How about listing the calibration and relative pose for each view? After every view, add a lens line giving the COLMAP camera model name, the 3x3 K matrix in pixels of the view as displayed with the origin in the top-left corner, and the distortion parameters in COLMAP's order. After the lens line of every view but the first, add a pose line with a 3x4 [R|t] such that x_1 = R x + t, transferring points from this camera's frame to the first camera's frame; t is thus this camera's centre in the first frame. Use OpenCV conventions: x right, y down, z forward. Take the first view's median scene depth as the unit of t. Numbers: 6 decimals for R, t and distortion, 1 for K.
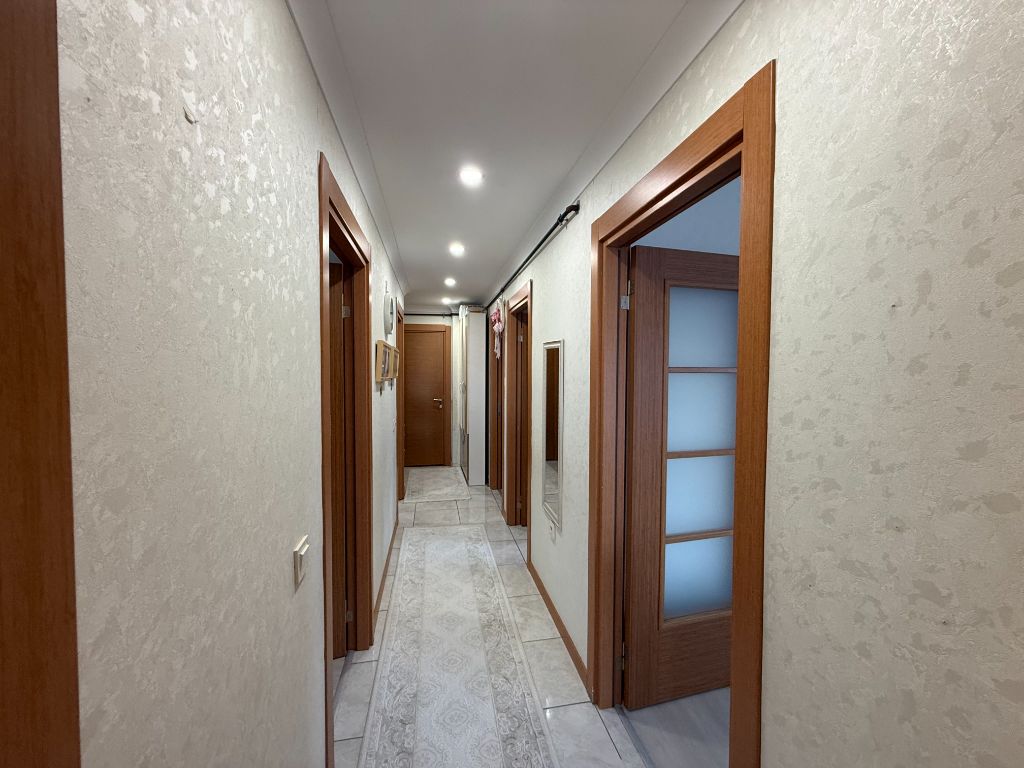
lens RADIAL K [[409.0, 0, 510.7], [0, 409.0, 382.8], [0, 0, 1]] dist [-0.002826, 0.000548]
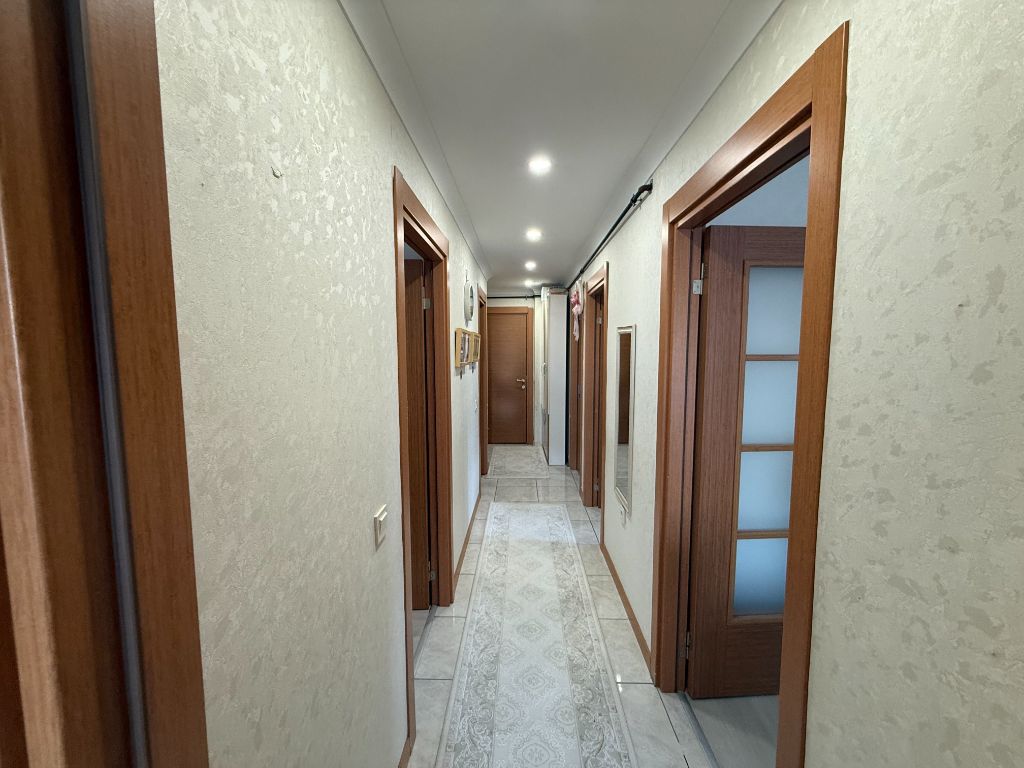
lens RADIAL K [[409.0, 0, 510.7], [0, 409.0, 382.8], [0, 0, 1]] dist [-0.002826, 0.000548]
pose [[0.976852, 0.011625, -0.213600, 0.124990], [-0.000343, 0.998606, 0.052780, -0.048890], [0.213916, -0.051485, 0.975494, -0.067111]]
